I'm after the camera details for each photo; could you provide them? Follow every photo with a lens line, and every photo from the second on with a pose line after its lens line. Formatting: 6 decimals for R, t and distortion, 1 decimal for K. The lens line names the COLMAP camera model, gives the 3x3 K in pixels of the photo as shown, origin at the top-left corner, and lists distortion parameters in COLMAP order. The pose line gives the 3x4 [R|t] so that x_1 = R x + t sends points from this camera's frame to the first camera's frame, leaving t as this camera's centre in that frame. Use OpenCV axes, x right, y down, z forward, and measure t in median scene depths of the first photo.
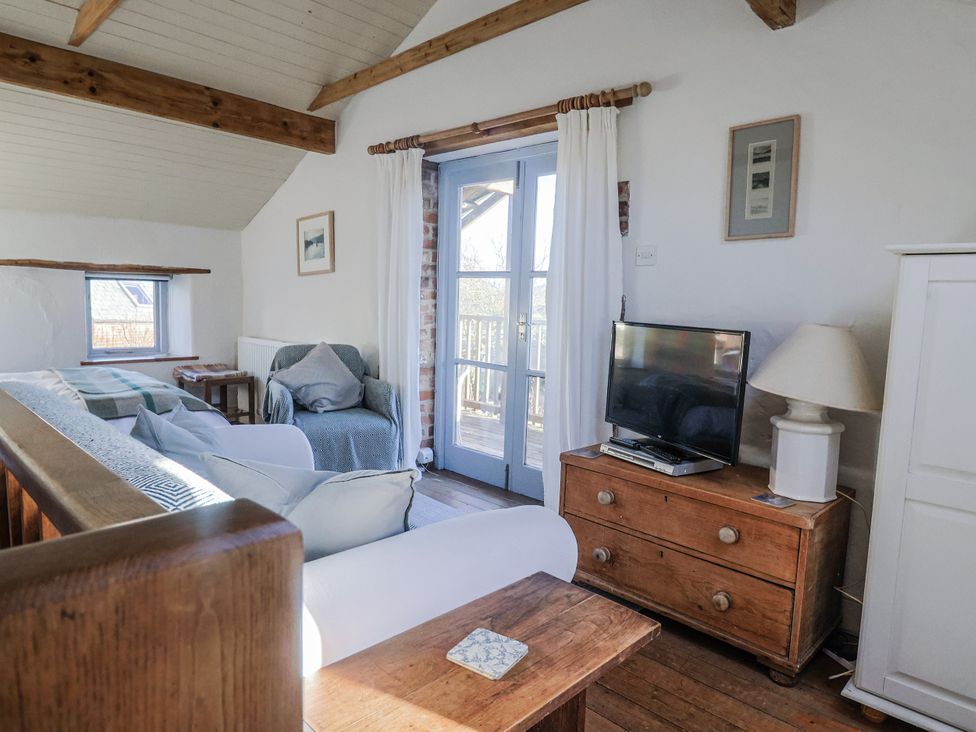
lens RADIAL K [[597.1, 0, 488.0], [0, 597.1, 366.0], [0, 0, 1]] dist [-0.005766, -0.003619]
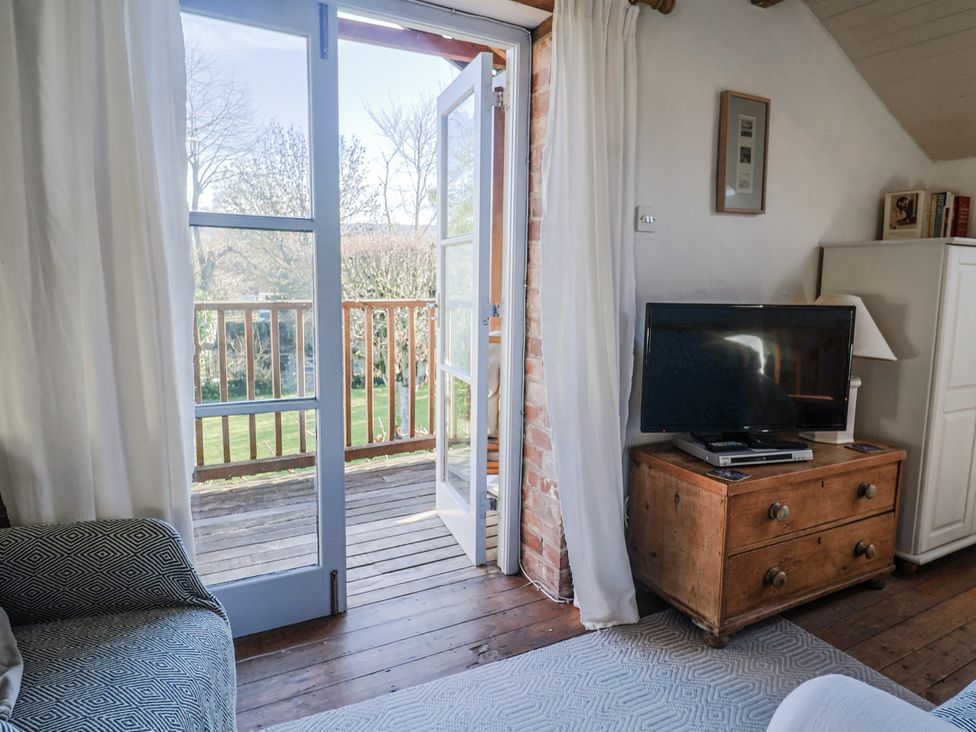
lens RADIAL K [[597.1, 0, 488.0], [0, 597.1, 366.0], [0, 0, 1]] dist [-0.005766, -0.003619]
pose [[0.301478, -0.163709, 0.939314, -0.685557], [0.101431, 0.985066, 0.139128, -0.142115], [-0.948063, 0.053331, 0.313581, 1.112634]]
